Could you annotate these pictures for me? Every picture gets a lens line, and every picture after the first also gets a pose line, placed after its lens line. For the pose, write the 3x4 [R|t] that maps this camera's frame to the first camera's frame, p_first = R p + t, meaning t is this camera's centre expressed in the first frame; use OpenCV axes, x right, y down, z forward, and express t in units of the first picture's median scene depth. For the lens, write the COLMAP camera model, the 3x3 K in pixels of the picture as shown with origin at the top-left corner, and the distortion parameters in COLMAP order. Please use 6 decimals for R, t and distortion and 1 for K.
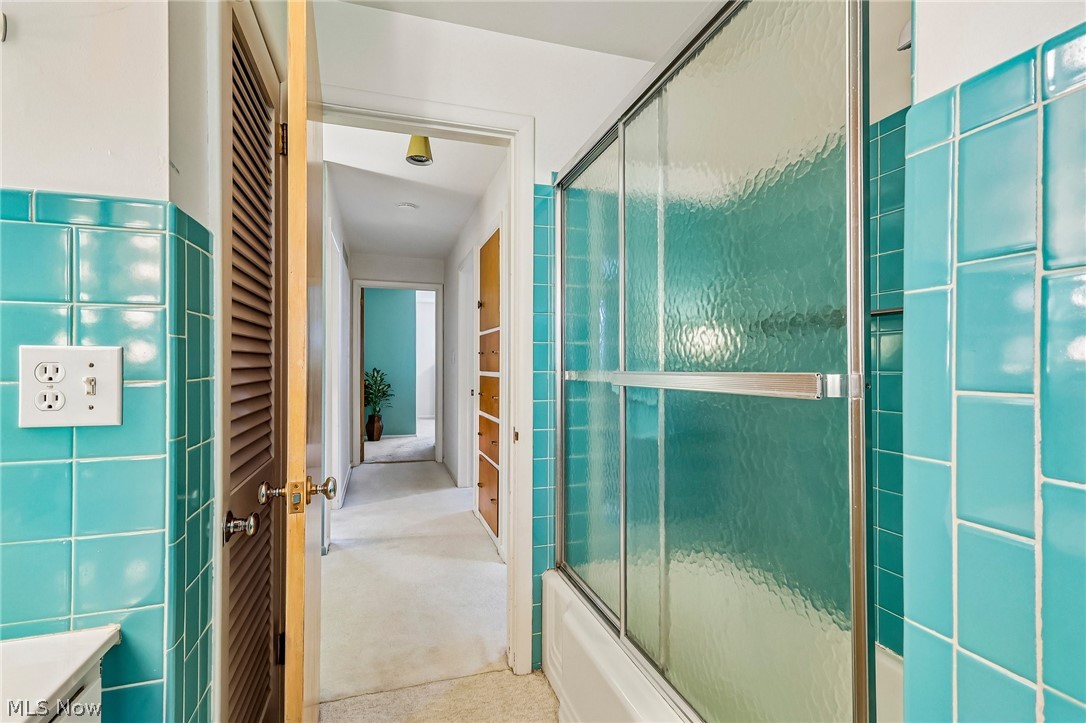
lens RADIAL K [[513.5, 0, 540.3], [0, 513.5, 360.5], [0, 0, 1]] dist [-0.004083, 0.002836]
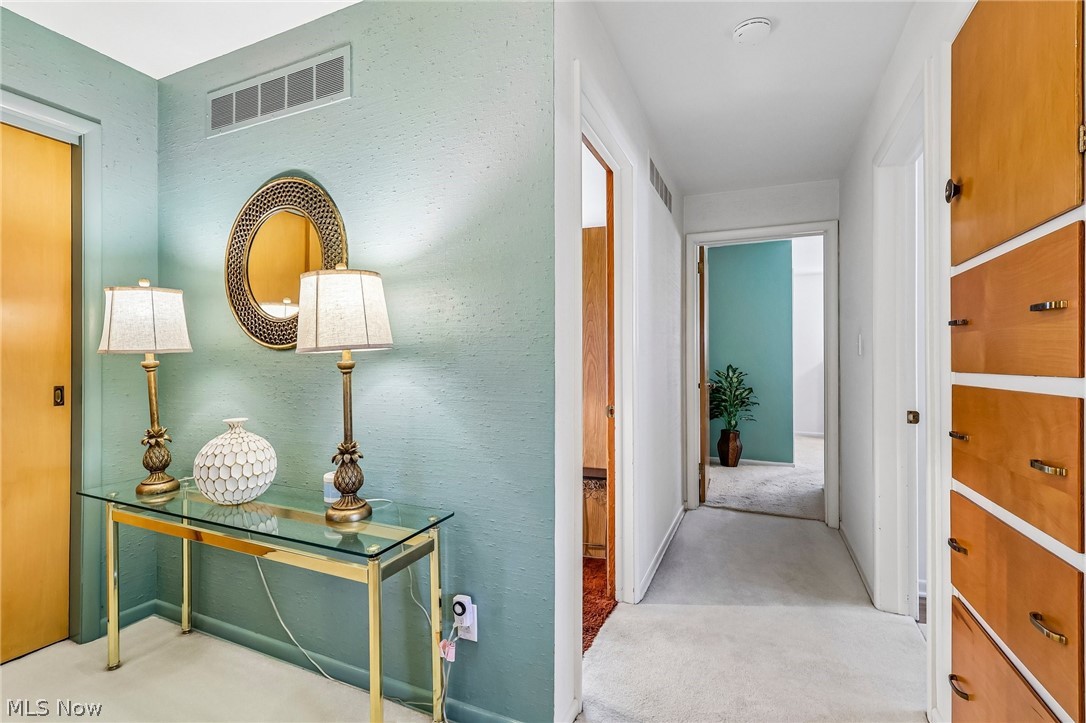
lens RADIAL K [[513.5, 0, 531.5], [0, 513.5, 357.7], [0, 0, 1]] dist [-0.004083, 0.002836]
pose [[0.748201, -0.003435, -0.663464, -0.063235], [0.002360, 0.999994, -0.002516, 0.006674], [0.663468, 0.000317, 0.748204, 0.330659]]
